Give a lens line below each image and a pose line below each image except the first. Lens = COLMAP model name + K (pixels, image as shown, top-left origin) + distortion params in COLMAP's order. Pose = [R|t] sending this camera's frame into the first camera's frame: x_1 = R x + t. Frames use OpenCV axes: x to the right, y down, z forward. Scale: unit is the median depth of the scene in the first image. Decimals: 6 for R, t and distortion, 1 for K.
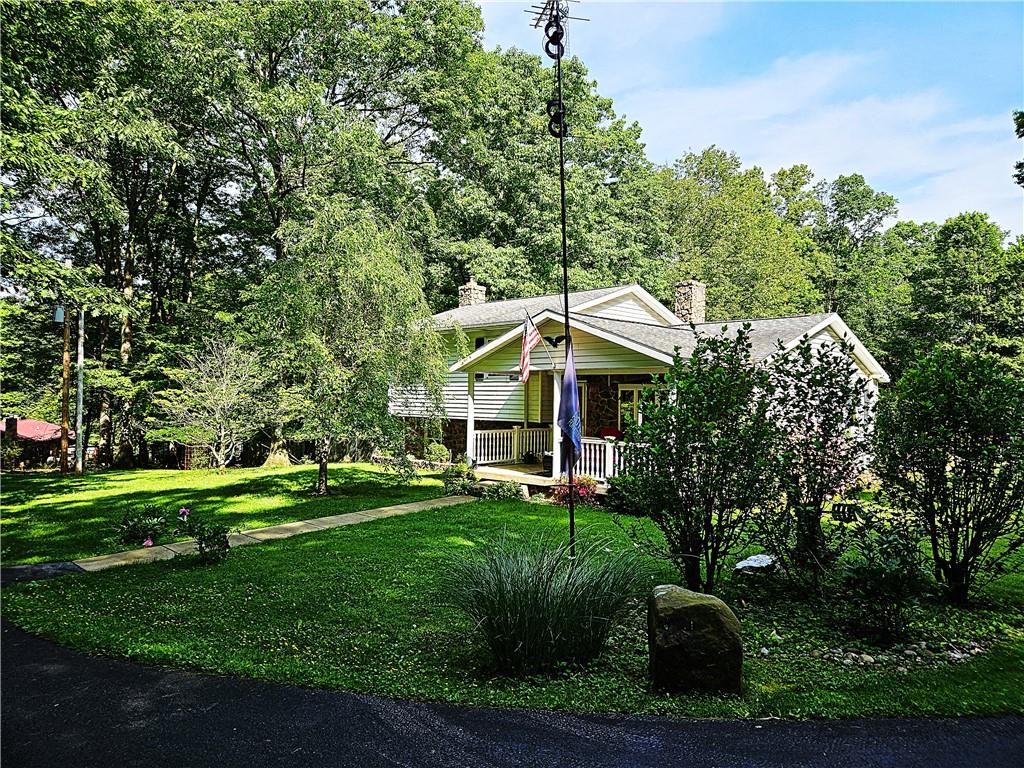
lens RADIAL K [[687.6, 0, 507.3], [0, 687.6, 392.5], [0, 0, 1]] dist [0.018977, -0.010175]
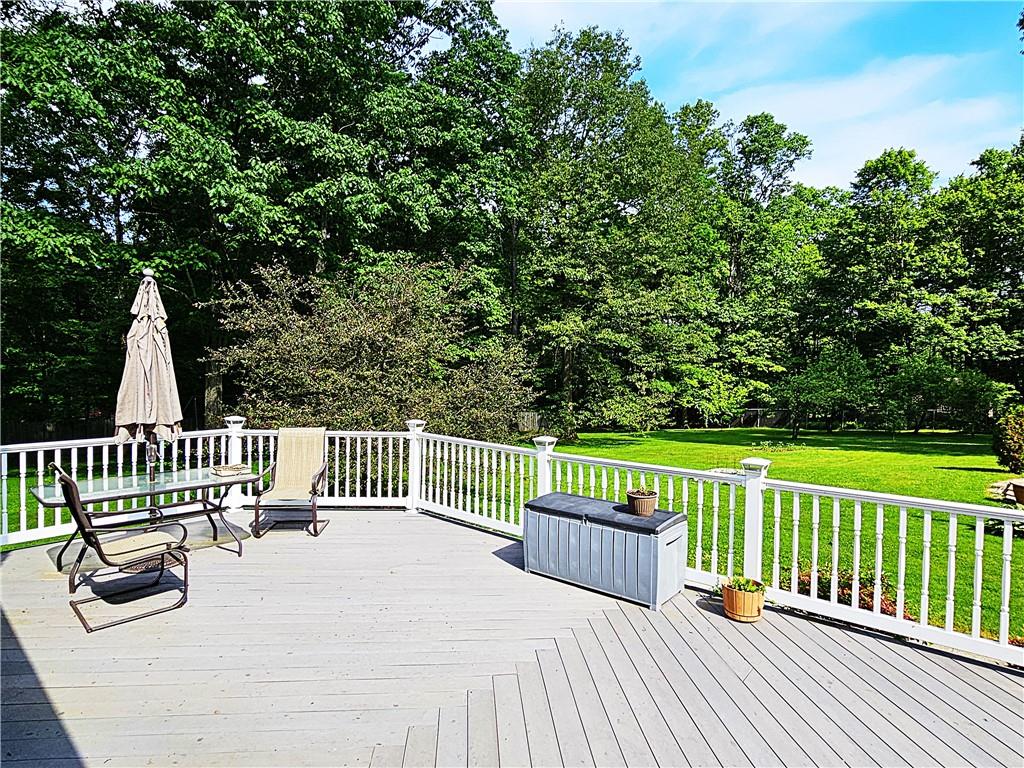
lens RADIAL K [[545.6, 0, 514.5], [0, 545.6, 390.2], [0, 0, 1]] dist [-0.002407, -0.000321]
pose [[0.997032, -0.001693, 0.076965, 0.134941], [-0.001809, 0.998967, 0.045415, 0.008771], [-0.076962, -0.045419, 0.995999, 0.327782]]
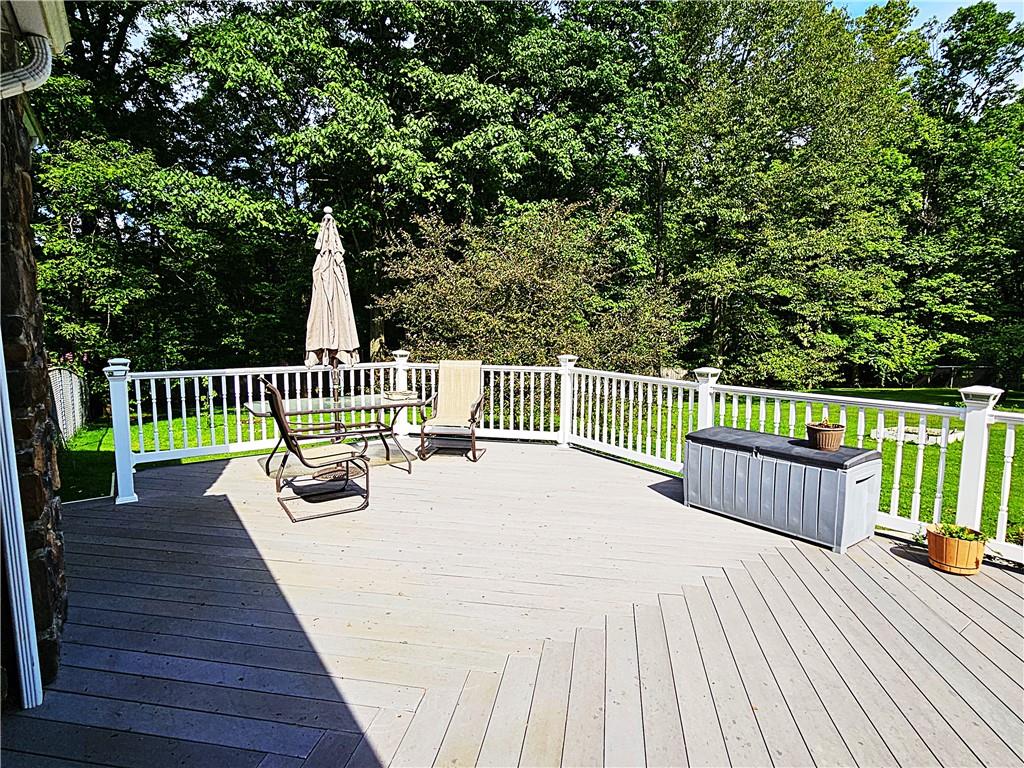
lens RADIAL K [[545.6, 0, 515.2], [0, 545.6, 390.0], [0, 0, 1]] dist [-0.002407, -0.000321]
pose [[0.984536, 0.010018, -0.174894, 0.133277], [0.011448, 0.992550, 0.121299, 0.011800], [0.174806, -0.121426, 0.977087, 0.328740]]
